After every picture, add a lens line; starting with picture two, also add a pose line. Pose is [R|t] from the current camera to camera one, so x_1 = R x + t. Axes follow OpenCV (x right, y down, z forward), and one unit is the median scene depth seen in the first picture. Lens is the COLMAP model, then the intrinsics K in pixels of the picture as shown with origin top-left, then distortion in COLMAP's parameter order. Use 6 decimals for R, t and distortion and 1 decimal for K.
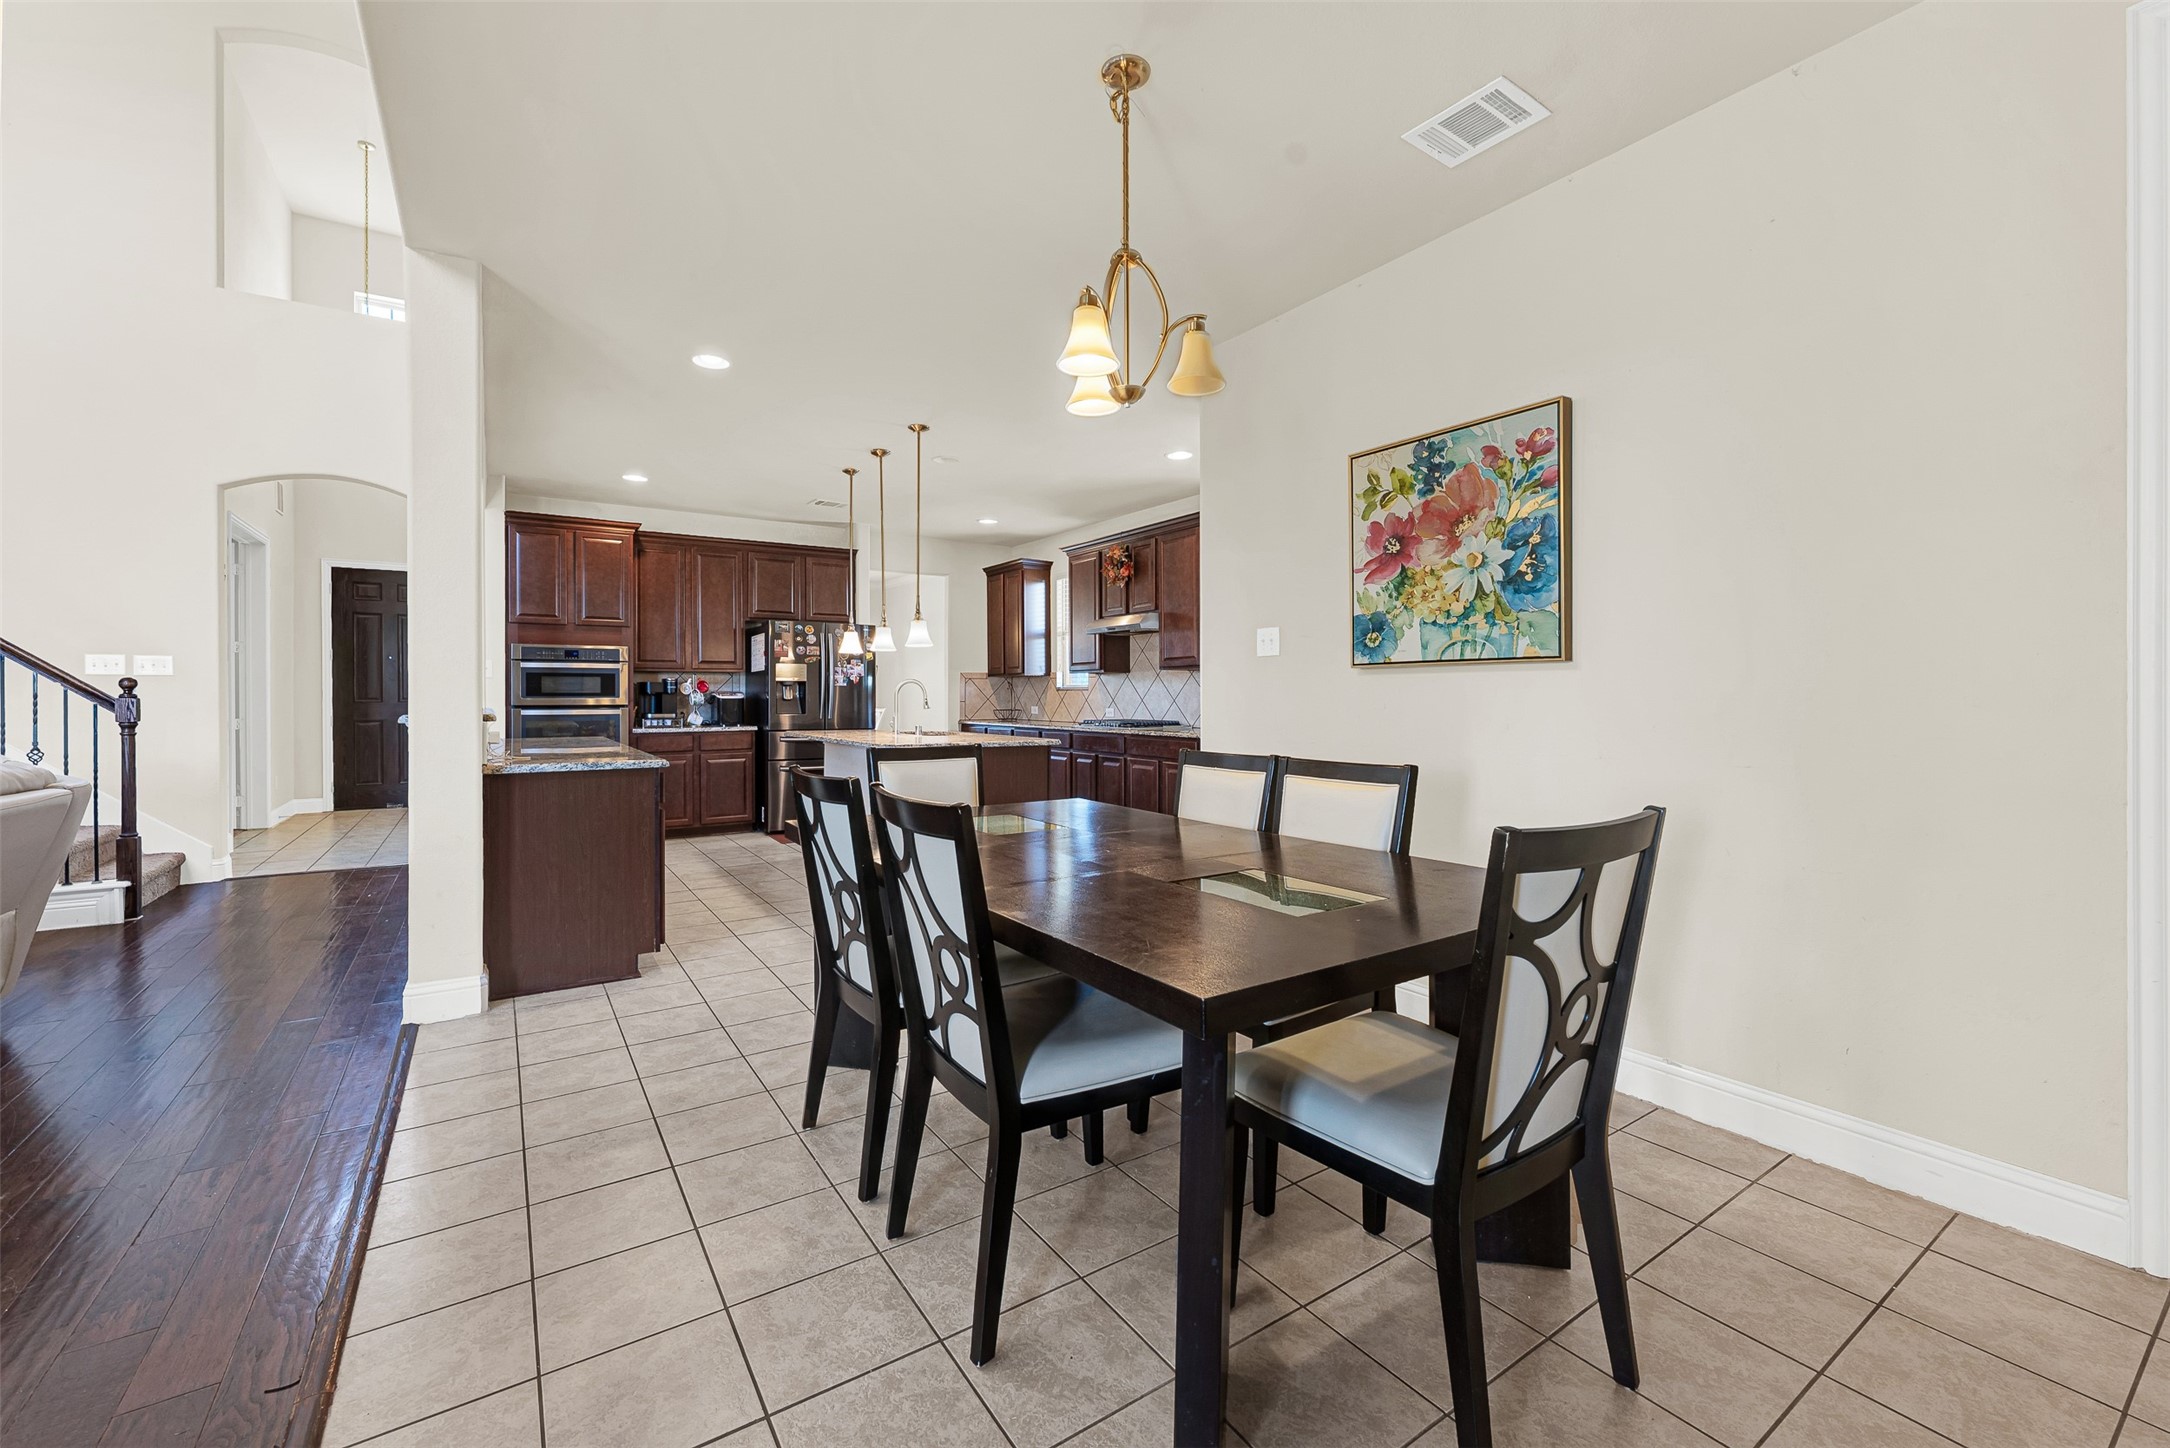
lens RADIAL K [[881.3, 0, 1083.0], [0, 881.3, 701.7], [0, 0, 1]] dist [0.003221, -0.000901]
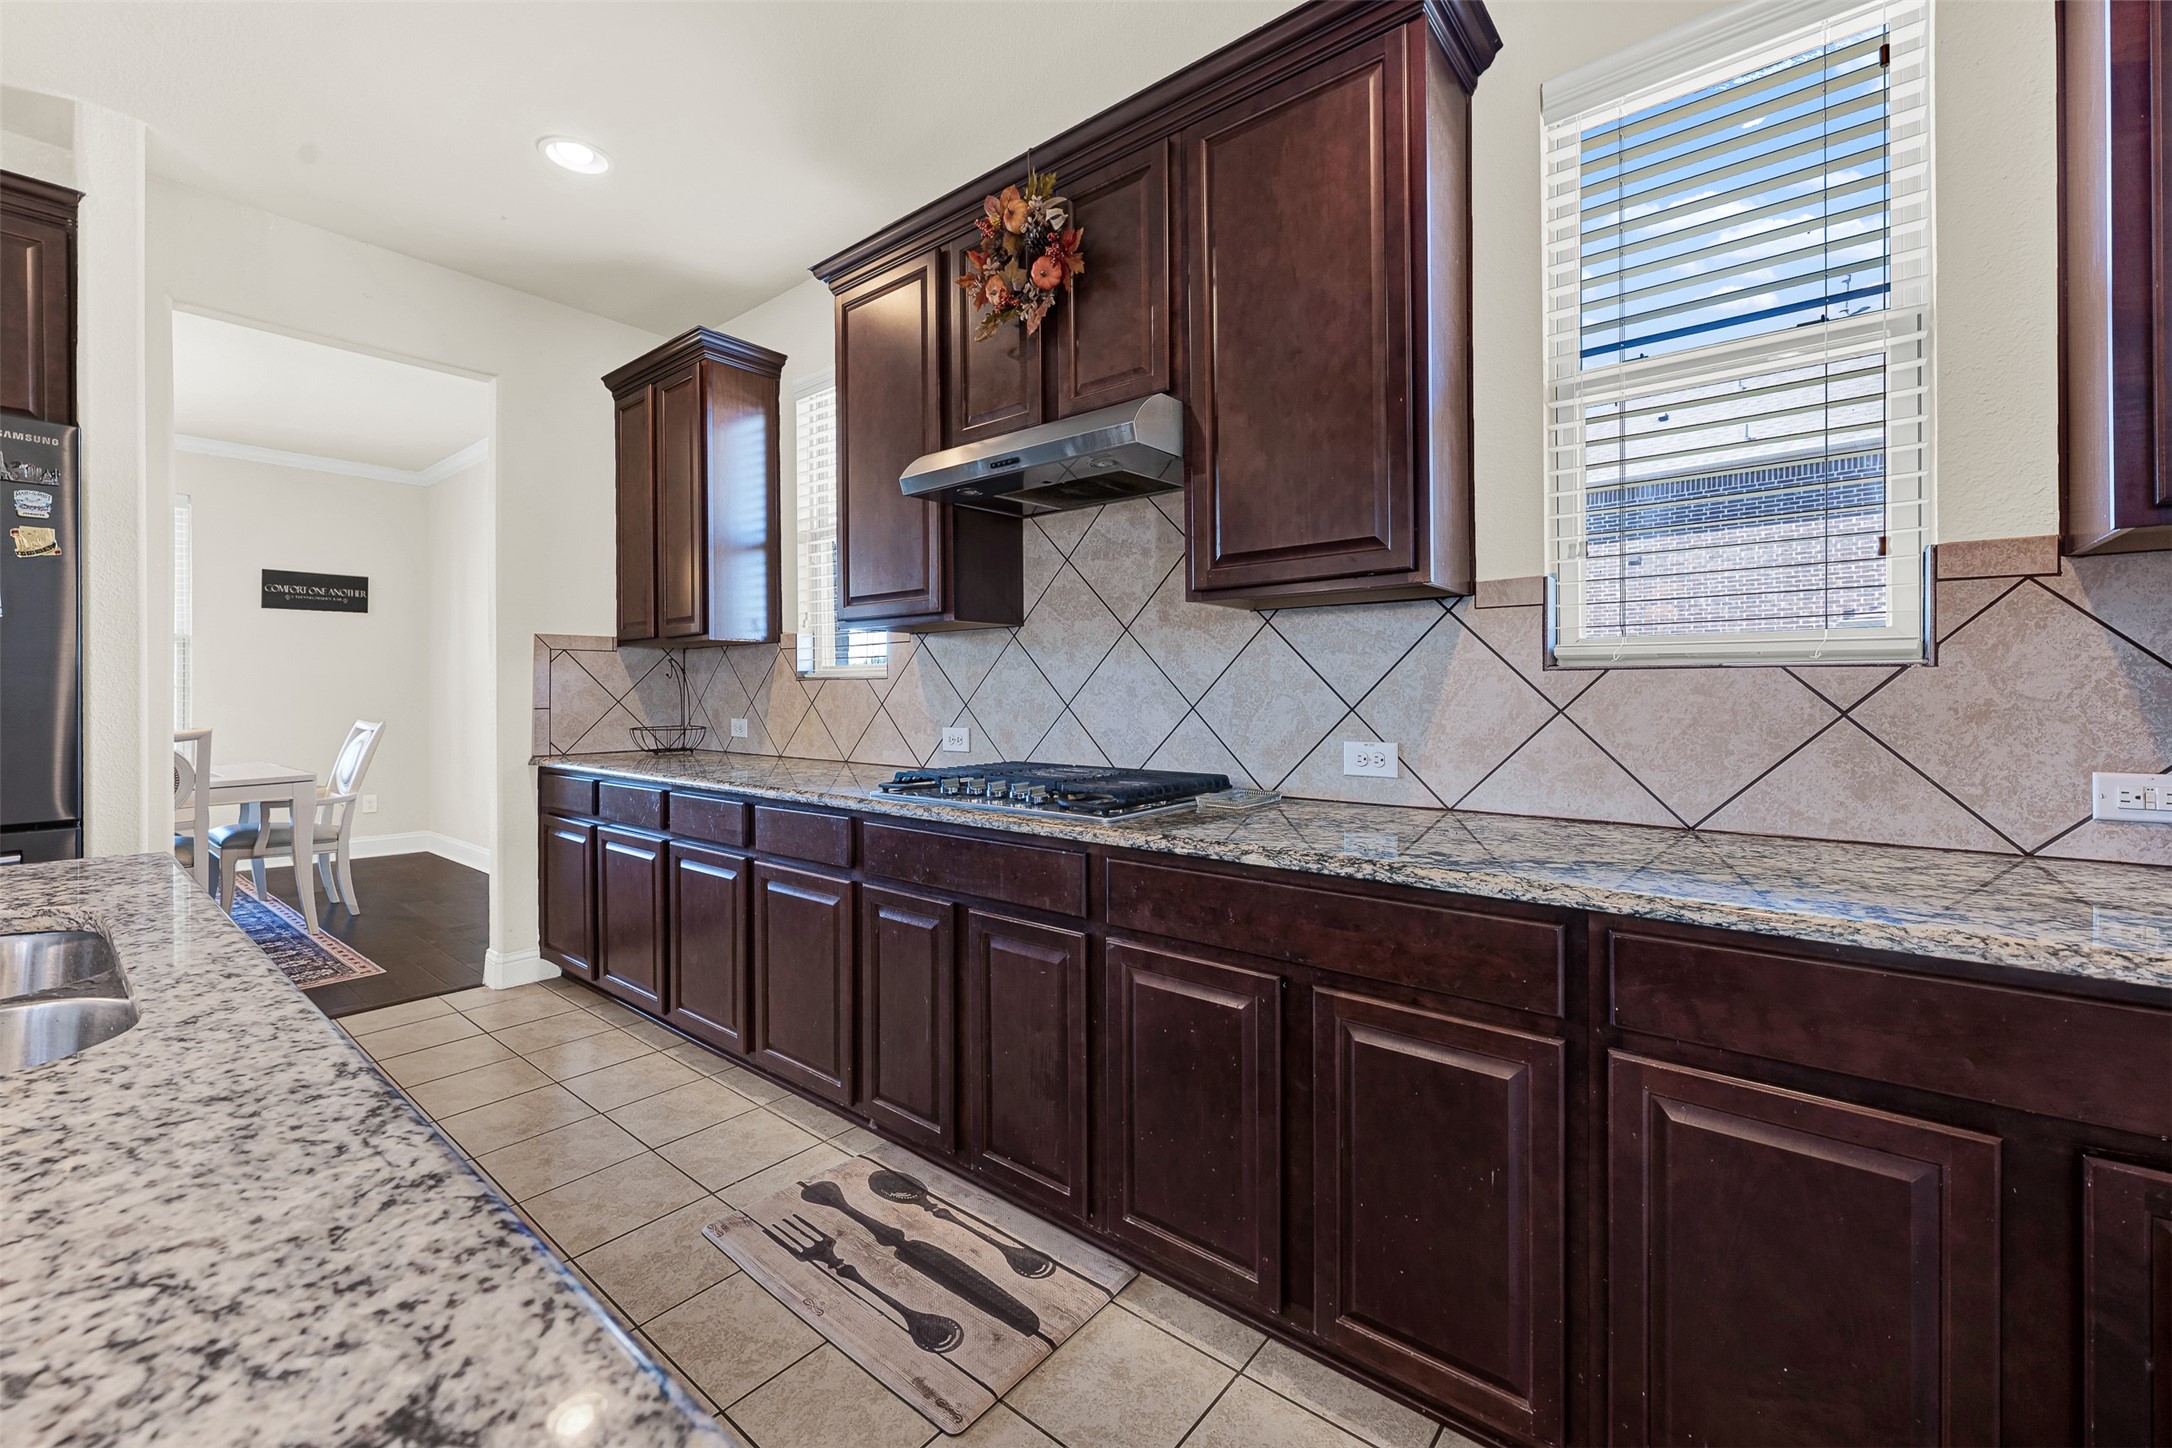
lens RADIAL K [[882.1, 0, 1086.5], [0, 882.1, 691.0], [0, 0, 1]] dist [0.003221, -0.000901]
pose [[0.955475, -0.001767, 0.295067, -0.028929], [0.004092, 0.999965, -0.007263, -0.005429], [-0.295044, 0.008147, 0.955449, 0.748496]]
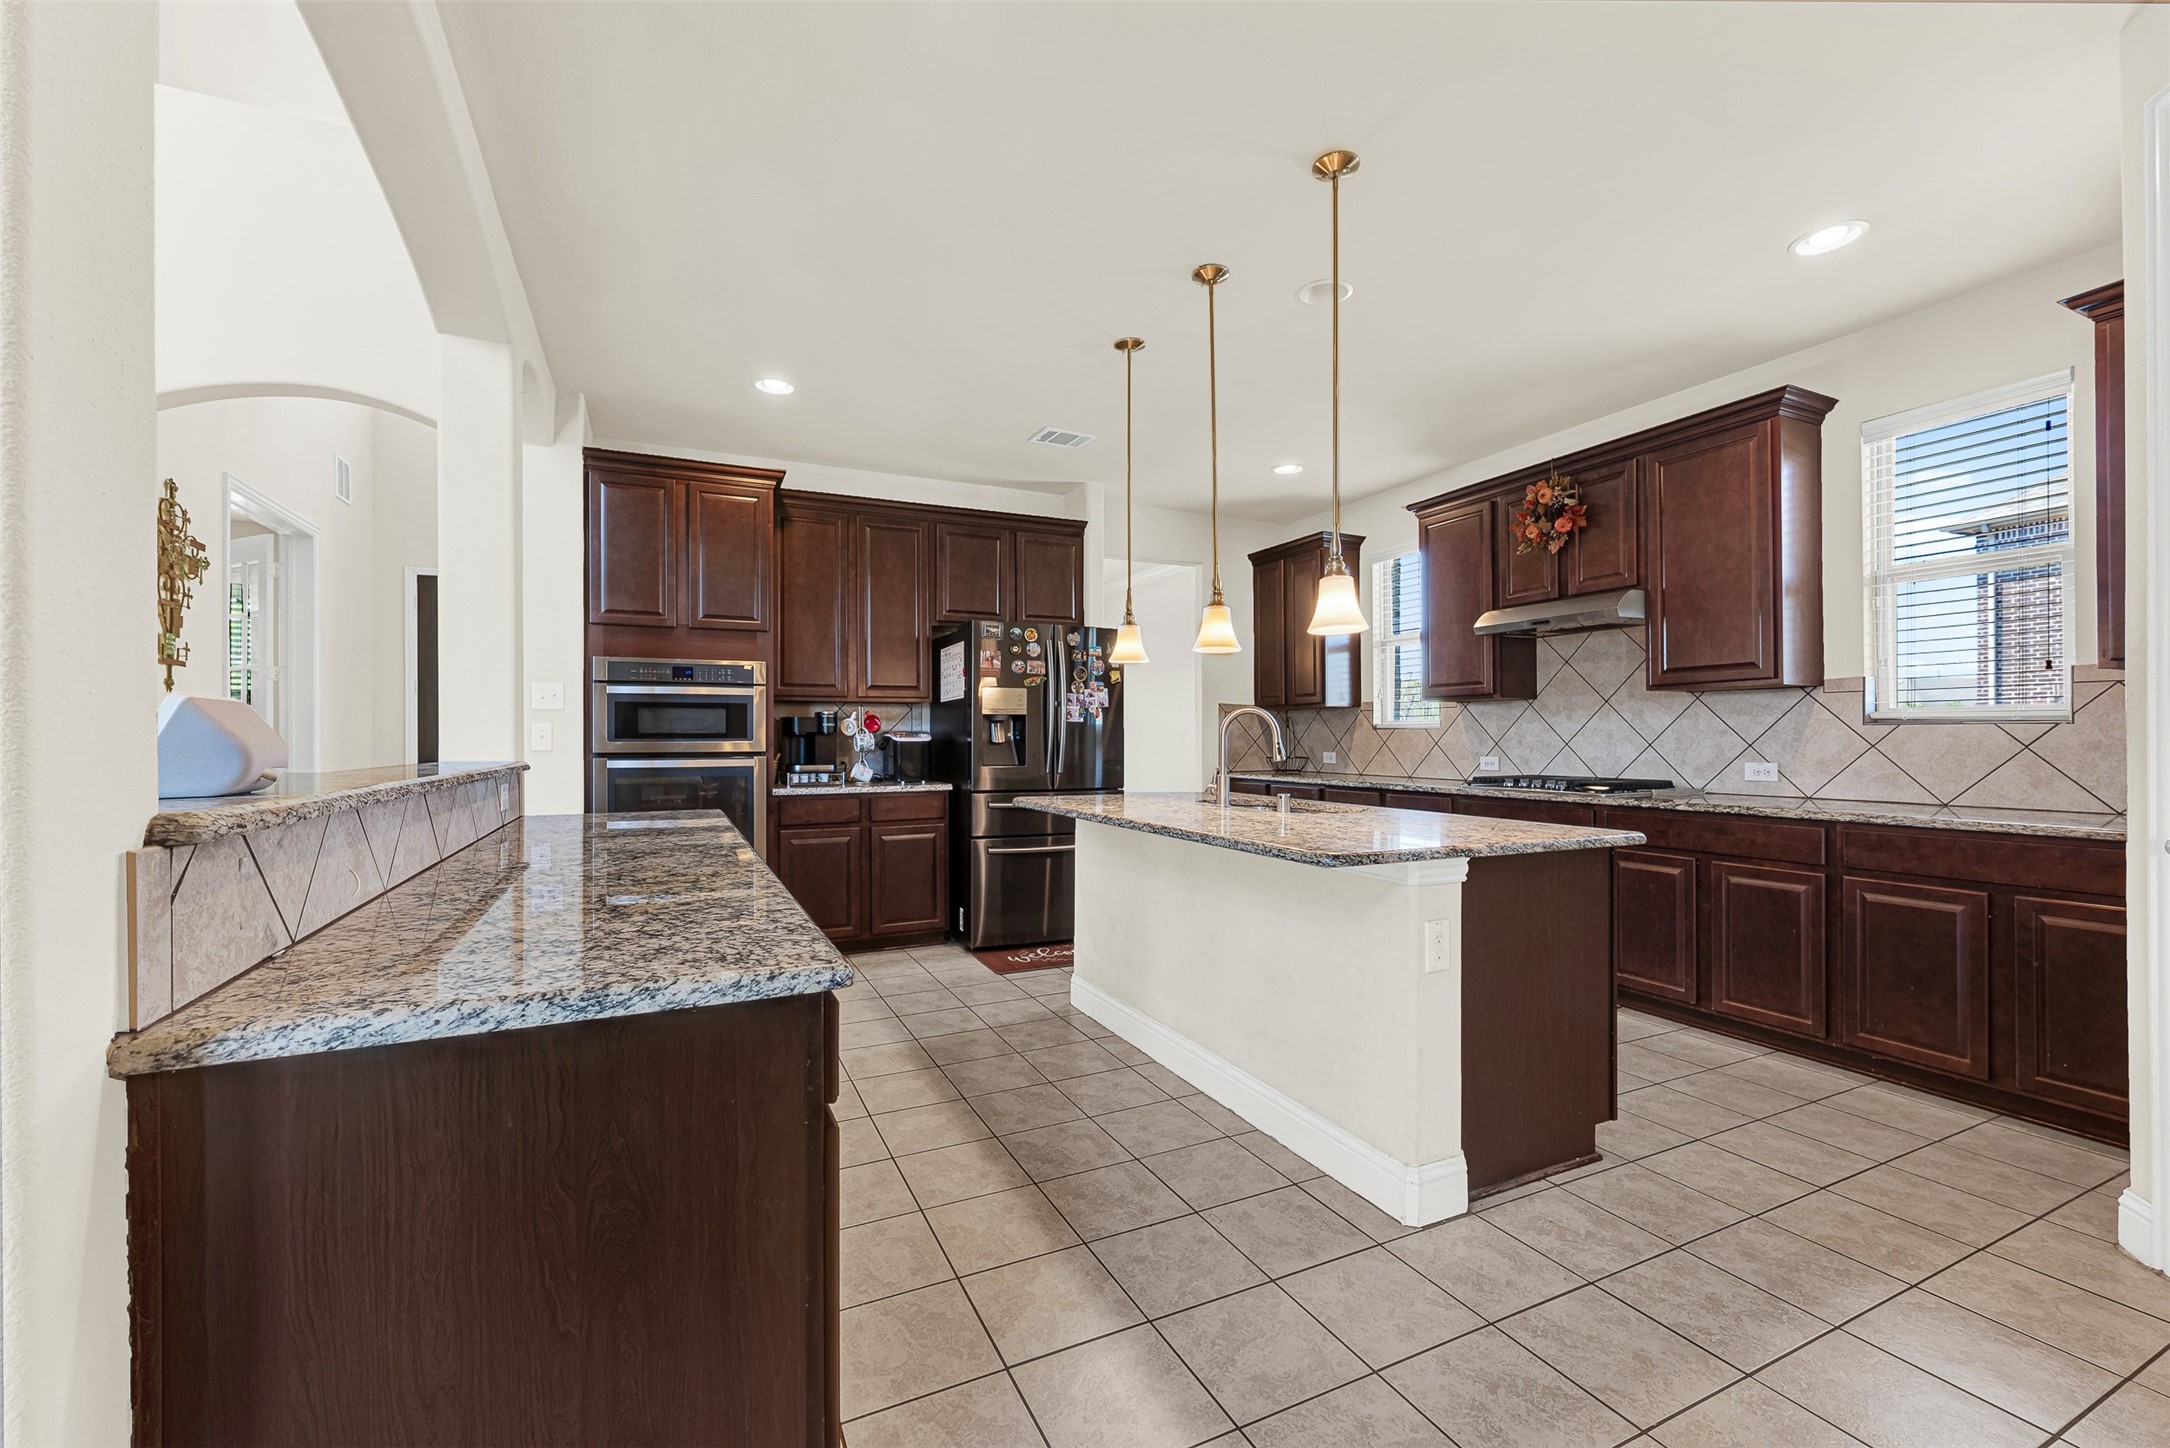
lens RADIAL K [[881.3, 0, 1090.1], [0, 881.3, 736.2], [0, 0, 1]] dist [0.003221, -0.000901]
pose [[0.990223, -0.001560, -0.139482, -0.191158], [0.000438, 0.999967, -0.008071, -0.002583], [0.139490, 0.007931, 0.990192, 0.395256]]
